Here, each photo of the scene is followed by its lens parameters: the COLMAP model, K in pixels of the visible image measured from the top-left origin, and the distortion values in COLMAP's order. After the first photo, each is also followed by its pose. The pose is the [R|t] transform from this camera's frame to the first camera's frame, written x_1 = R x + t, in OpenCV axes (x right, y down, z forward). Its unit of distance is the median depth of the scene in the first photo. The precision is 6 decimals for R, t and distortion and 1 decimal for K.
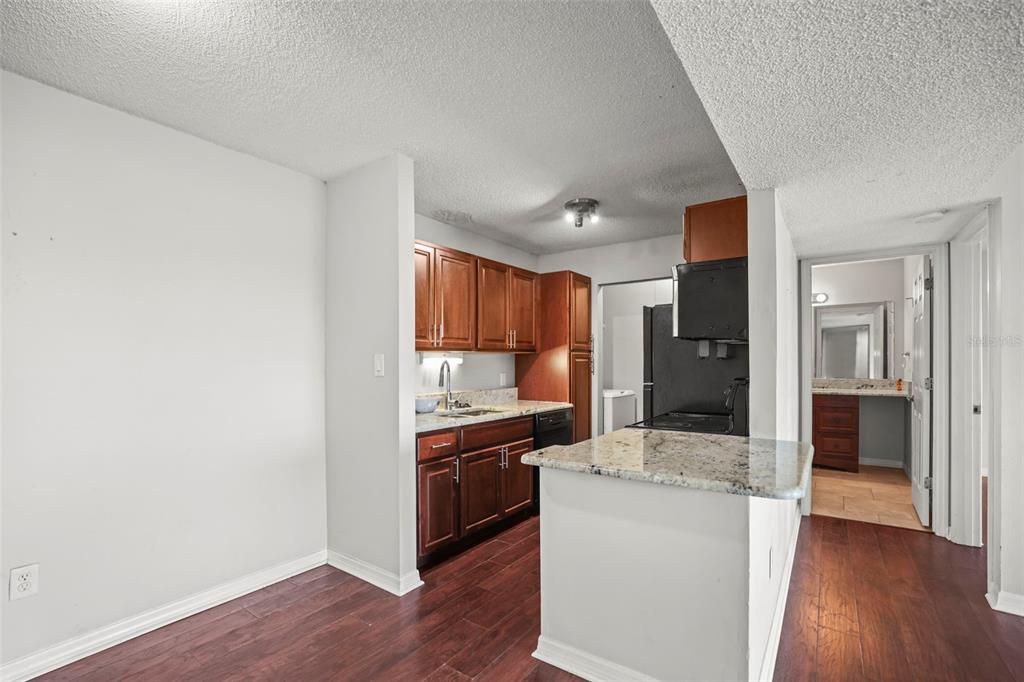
lens RADIAL K [[462.3, 0, 516.9], [0, 462.3, 366.8], [0, 0, 1]] dist [-0.024659, 0.002771]
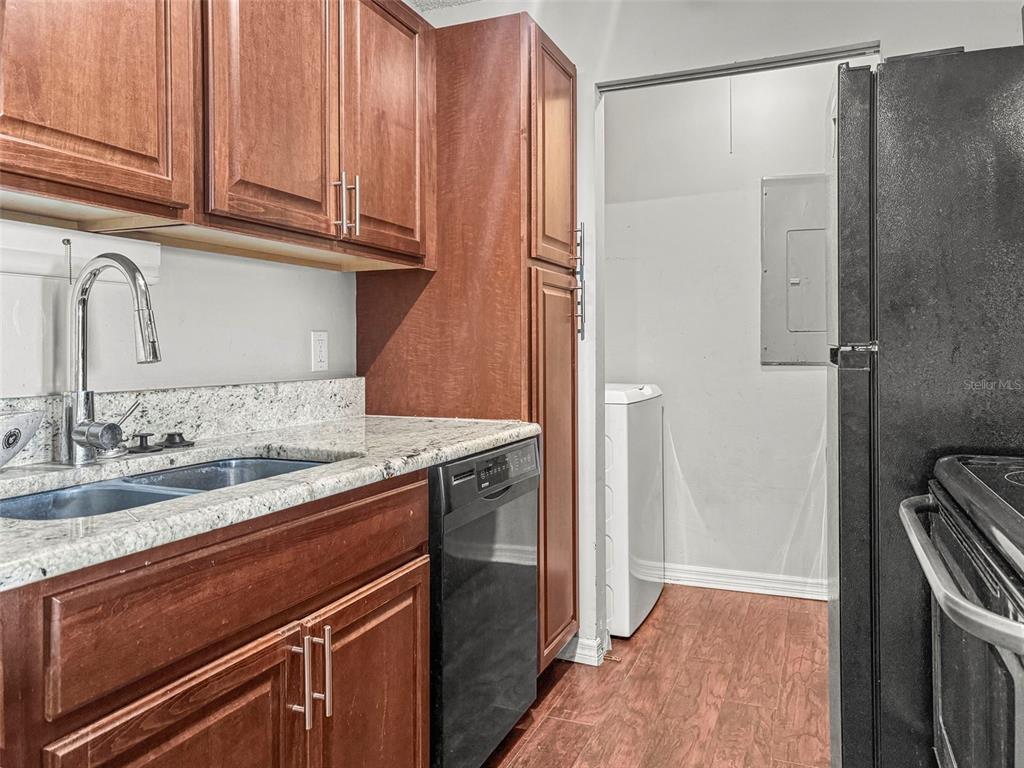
lens RADIAL K [[752.7, 0, 512.9], [0, 752.7, 347.4], [0, 0, 1]] dist [0.011555, 0.012746]
pose [[0.977897, -0.000686, 0.209085, -0.008619], [0.003712, 0.999894, -0.014082, 0.037207], [-0.209054, 0.014547, 0.977796, 0.535692]]
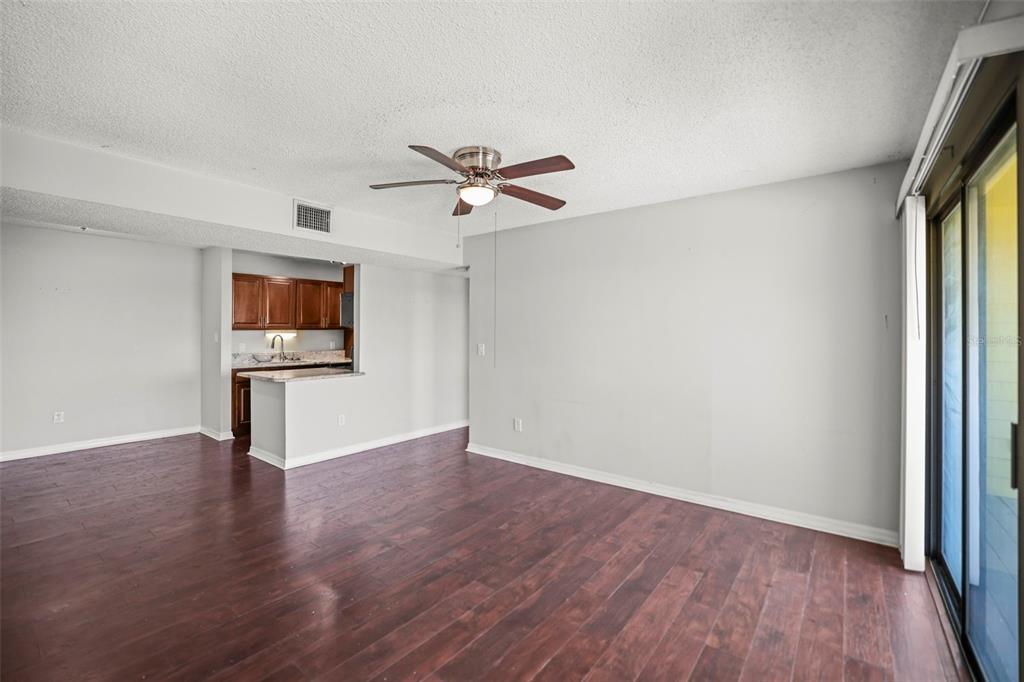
lens RADIAL K [[450.8, 0, 515.8], [0, 450.8, 329.4], [0, 0, 1]] dist [-0.031087, 0.009579]
pose [[0.998570, 0.006369, -0.053079, 0.839700], [-0.006997, 0.999908, -0.011659, -0.018853], [0.053000, 0.012013, 0.998522, -0.708533]]
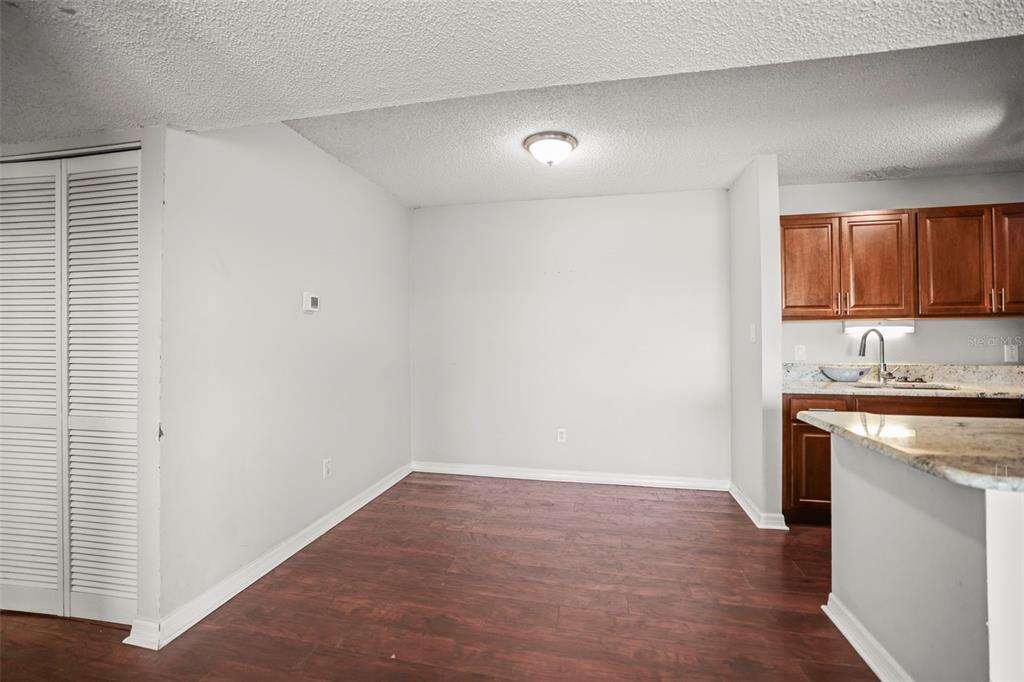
lens RADIAL K [[450.8, 0, 500.9], [0, 450.8, 330.9], [0, 0, 1]] dist [-0.031087, 0.009579]
pose [[0.383659, -0.009132, -0.923430, 0.356685], [-0.006732, 0.999897, -0.012685, 0.006626], [0.923450, 0.011083, 0.383558, -0.039842]]
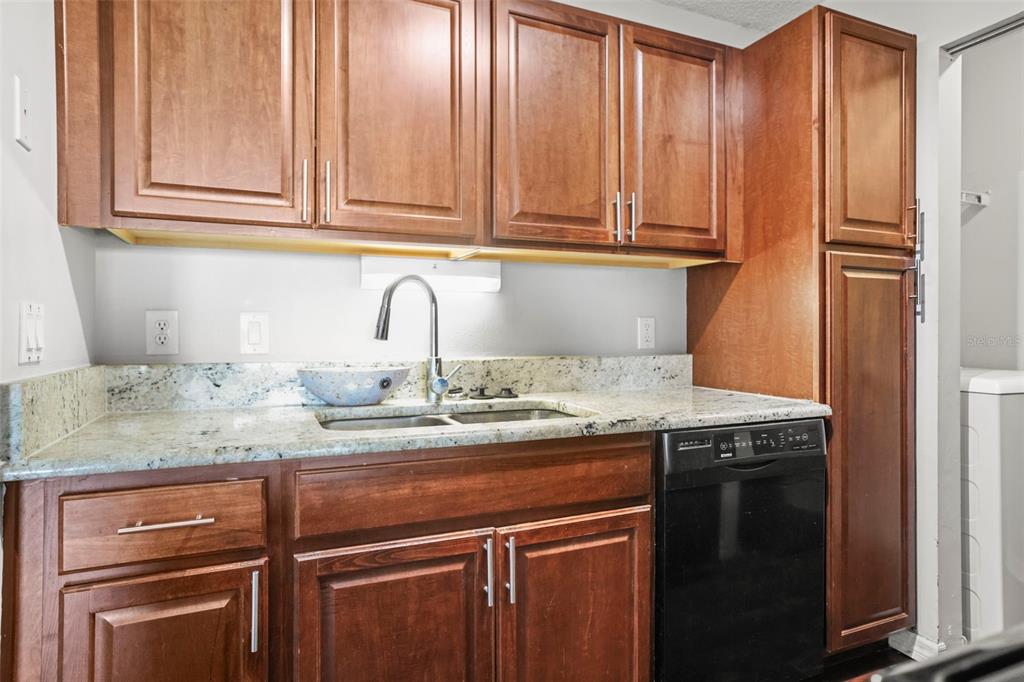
lens RADIAL K [[583.1, 0, 520.6], [0, 583.1, 331.1], [0, 0, 1]] dist [-0.011358, 0.012057]
pose [[0.853627, 0.000604, -0.520884, 0.162736], [-0.006863, 0.999926, -0.010088, 0.035960], [0.520839, 0.012186, 0.853568, 0.583631]]
